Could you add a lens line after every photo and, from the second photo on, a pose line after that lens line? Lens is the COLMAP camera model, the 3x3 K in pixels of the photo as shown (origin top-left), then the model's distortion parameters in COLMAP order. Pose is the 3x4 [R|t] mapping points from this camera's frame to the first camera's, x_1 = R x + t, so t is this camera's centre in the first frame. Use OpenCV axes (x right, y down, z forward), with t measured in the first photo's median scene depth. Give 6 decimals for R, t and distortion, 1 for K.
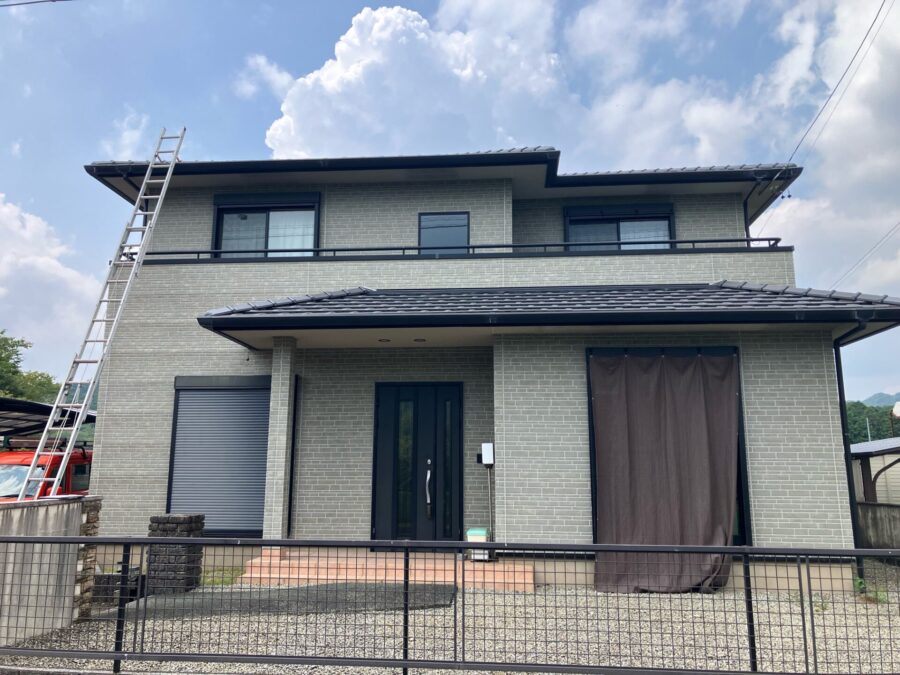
lens RADIAL K [[760.2, 0, 433.5], [0, 760.2, 308.5], [0, 0, 1]] dist [0.057653, -0.093116]
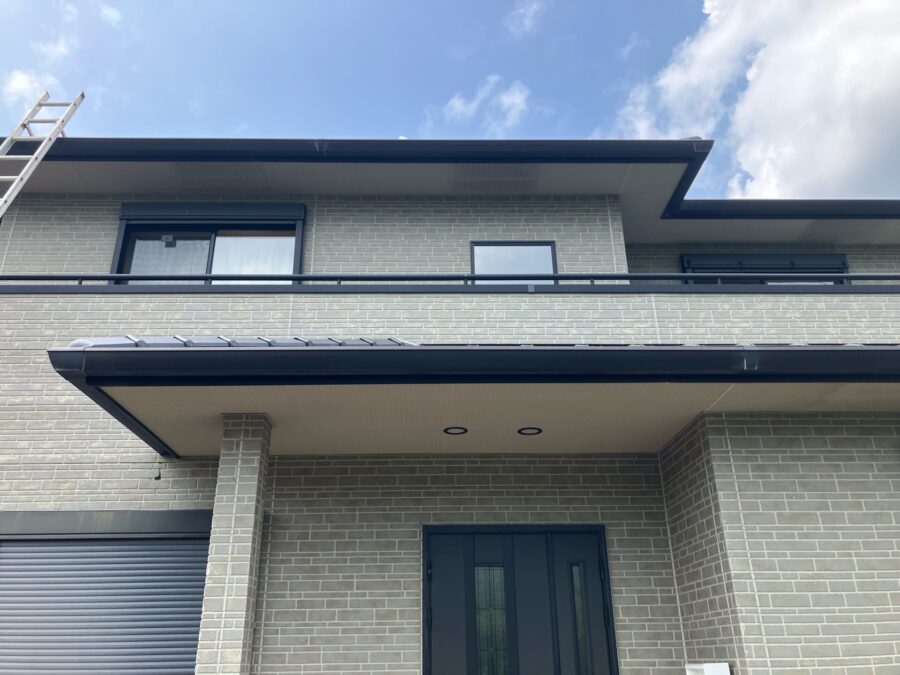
lens RADIAL K [[760.2, 0, 433.5], [0, 760.2, 308.5], [0, 0, 1]] dist [0.057653, -0.093116]
pose [[0.993960, 0.033866, 0.104390, -0.124808], [-0.009429, 0.974032, -0.226212, 0.071650], [-0.109340, 0.223861, 0.968468, 0.488693]]
